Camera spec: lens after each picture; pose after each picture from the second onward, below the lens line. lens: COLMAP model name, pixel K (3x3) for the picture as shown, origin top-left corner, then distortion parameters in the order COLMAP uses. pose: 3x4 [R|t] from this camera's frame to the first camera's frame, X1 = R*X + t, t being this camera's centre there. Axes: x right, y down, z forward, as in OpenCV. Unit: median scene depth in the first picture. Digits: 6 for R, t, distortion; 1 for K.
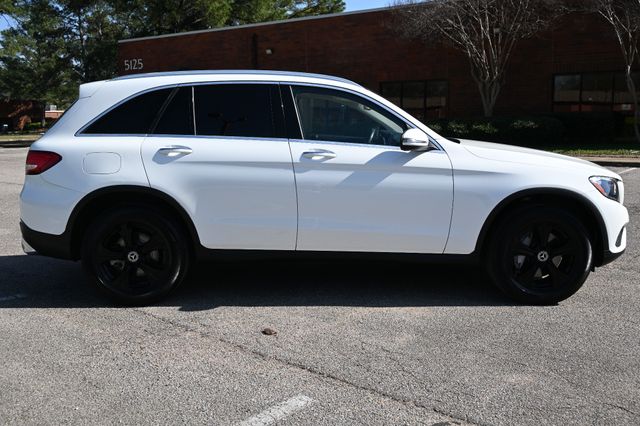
lens RADIAL K [[648.2, 0, 330.4], [0, 648.2, 214.2], [0, 0, 1]] dist [-0.007908, -0.018778]
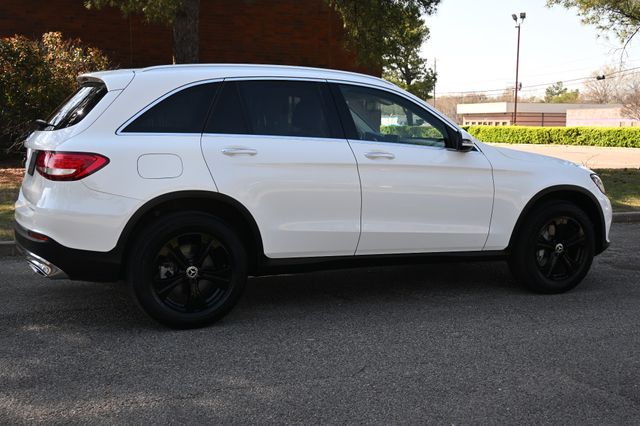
lens RADIAL K [[747.2, 0, 331.2], [0, 747.2, 213.4], [0, 0, 1]] dist [-0.013971, -0.048412]
pose [[0.921212, -0.033142, 0.387646, -0.522033], [0.040809, 0.999100, -0.011563, 0.005289], [-0.386914, 0.026471, 0.921736, -0.008728]]
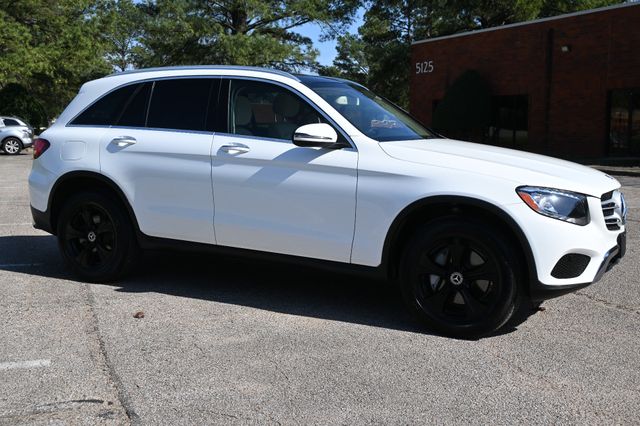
lens RADIAL K [[747.2, 0, 331.2], [0, 747.2, 213.4], [0, 0, 1]] dist [-0.013971, -0.048412]
pose [[0.877292, 0.069833, -0.474849, 0.652652], [-0.086220, 0.996194, -0.012790, 0.007865], [0.472149, 0.052162, 0.879974, 0.074443]]
